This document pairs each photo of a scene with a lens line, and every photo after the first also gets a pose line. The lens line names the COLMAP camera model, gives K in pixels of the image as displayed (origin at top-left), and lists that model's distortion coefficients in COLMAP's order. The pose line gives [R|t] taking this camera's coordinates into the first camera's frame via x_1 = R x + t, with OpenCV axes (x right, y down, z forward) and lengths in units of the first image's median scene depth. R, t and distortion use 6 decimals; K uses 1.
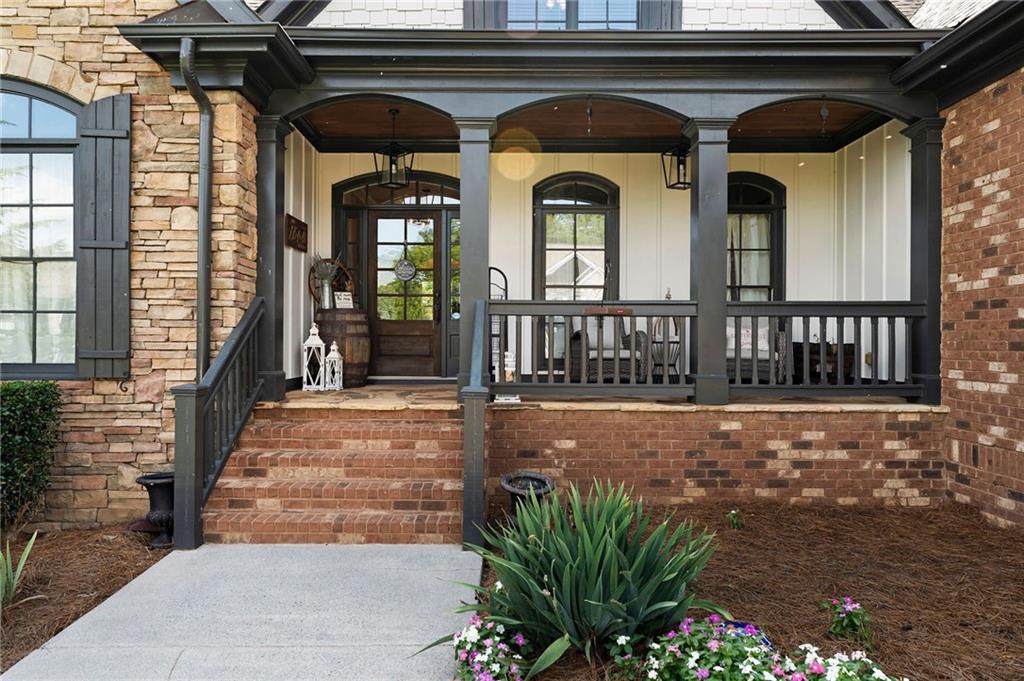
lens RADIAL K [[690.6, 0, 512.5], [0, 690.6, 341.2], [0, 0, 1]] dist [0.000545, 0.000428]
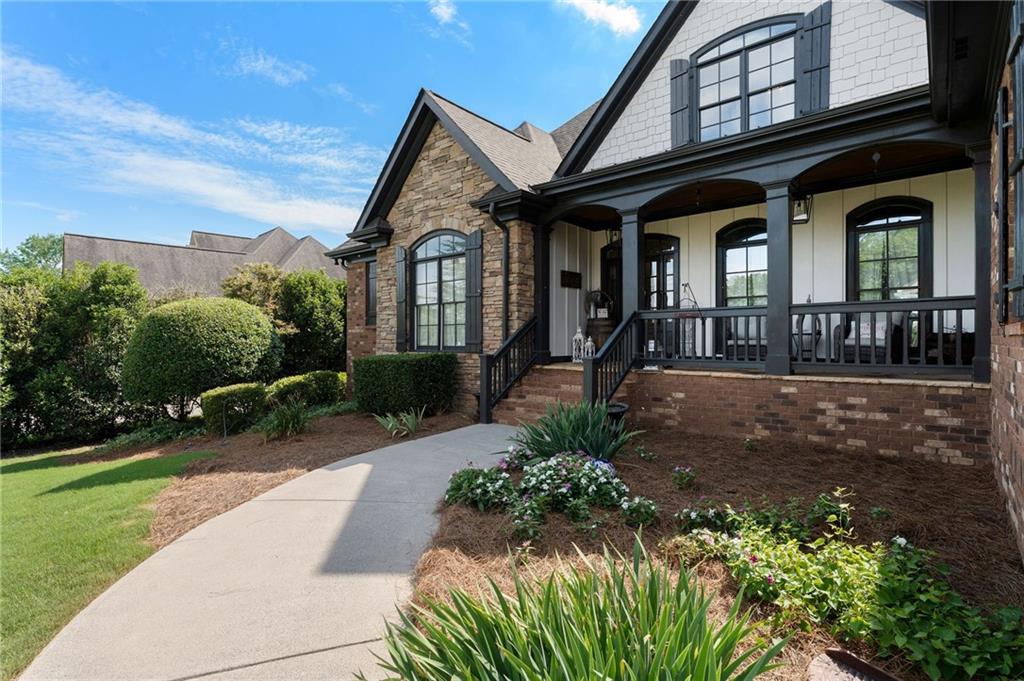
lens RADIAL K [[505.0, 0, 510.3], [0, 505.0, 340.8], [0, 0, 1]] dist [-0.008090, -0.000131]
pose [[0.752099, -0.006140, -0.659021, 0.574783], [0.006128, 0.999979, -0.002323, 0.018106], [0.659021, -0.002291, 0.752121, -0.184583]]
